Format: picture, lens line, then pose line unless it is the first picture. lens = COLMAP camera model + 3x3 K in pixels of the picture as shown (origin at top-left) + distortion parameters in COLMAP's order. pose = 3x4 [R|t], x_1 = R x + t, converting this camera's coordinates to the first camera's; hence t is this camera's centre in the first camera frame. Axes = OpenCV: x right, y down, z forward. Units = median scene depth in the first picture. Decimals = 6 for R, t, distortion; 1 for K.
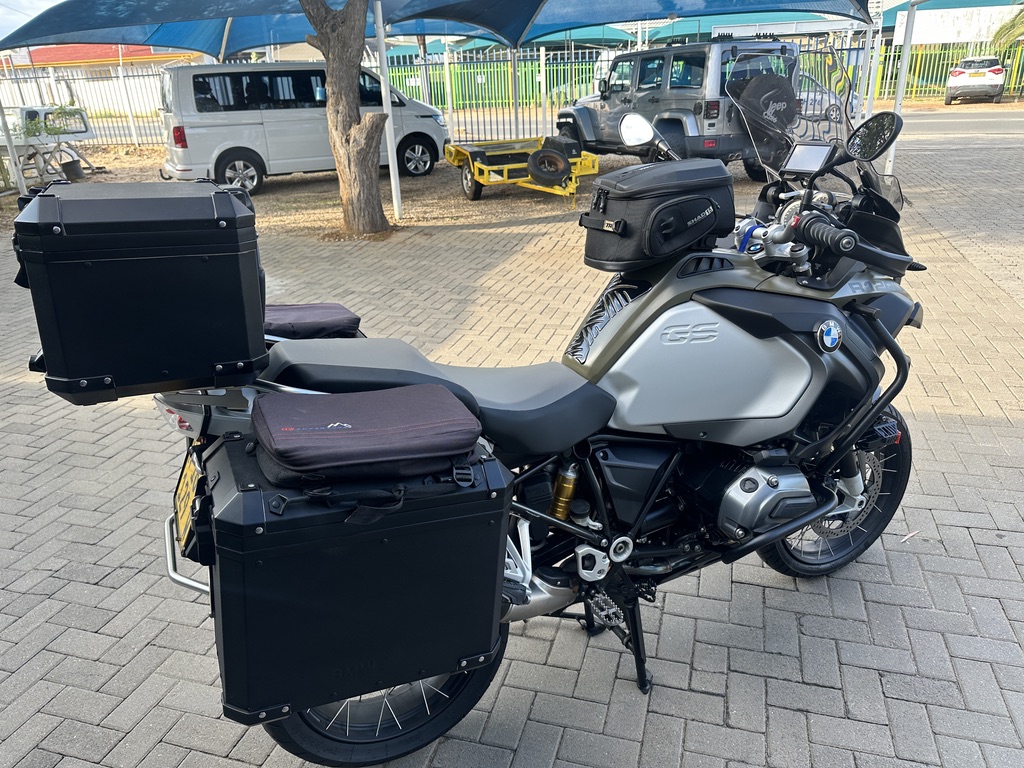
lens RADIAL K [[726.3, 0, 532.4], [0, 726.3, 384.1], [0, 0, 1]] dist [-0.001333, -0.004545]
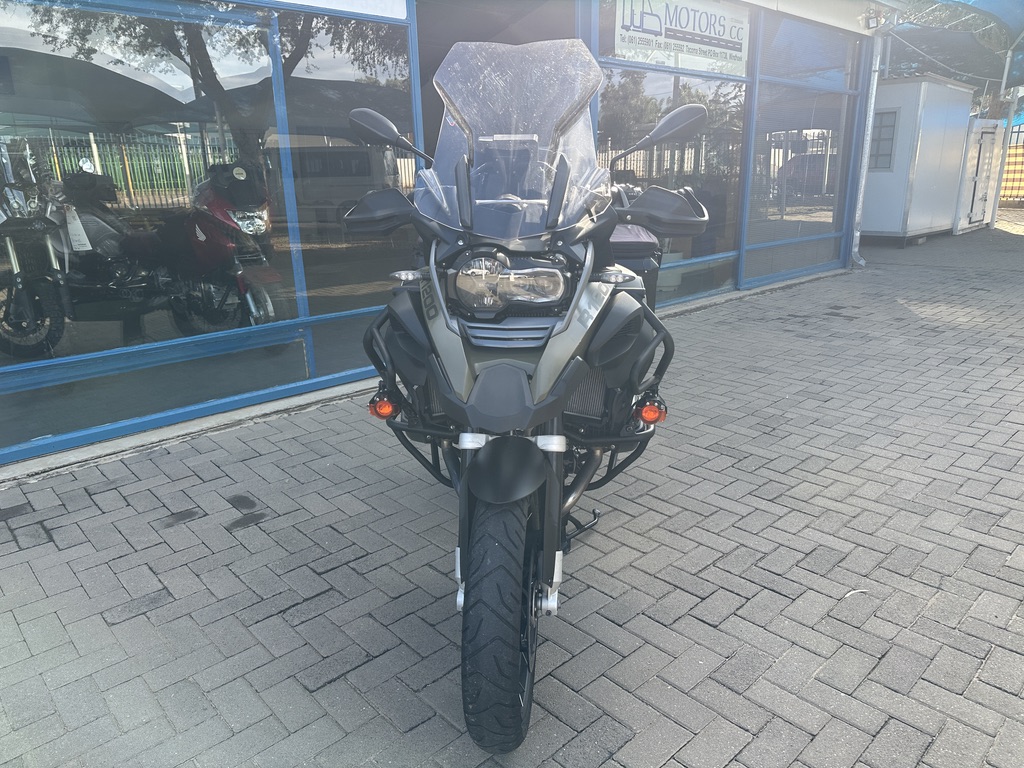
lens RADIAL K [[714.7, 0, 517.2], [0, 714.7, 379.6], [0, 0, 1]] dist [0.057425, -0.069391]
pose [[-0.515305, 0.276135, -0.811302, 0.412457], [-0.293775, 0.832396, 0.469908, -0.174418], [0.805082, 0.480486, -0.347816, 0.505165]]
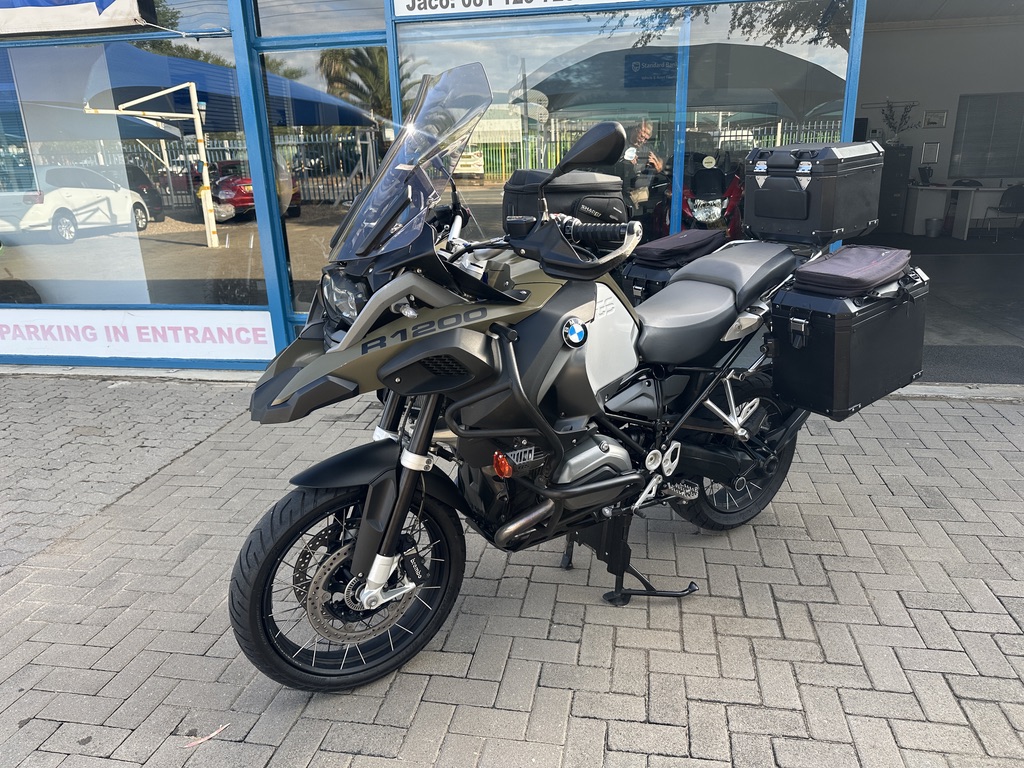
lens RADIAL K [[714.7, 0, 517.2], [0, 714.7, 379.6], [0, 0, 1]] dist [0.057425, -0.069391]
pose [[-0.992207, 0.086747, -0.089443, 0.122940], [0.010626, 0.774140, 0.632926, -0.246840], [0.124146, 0.627043, -0.769029, 0.665243]]
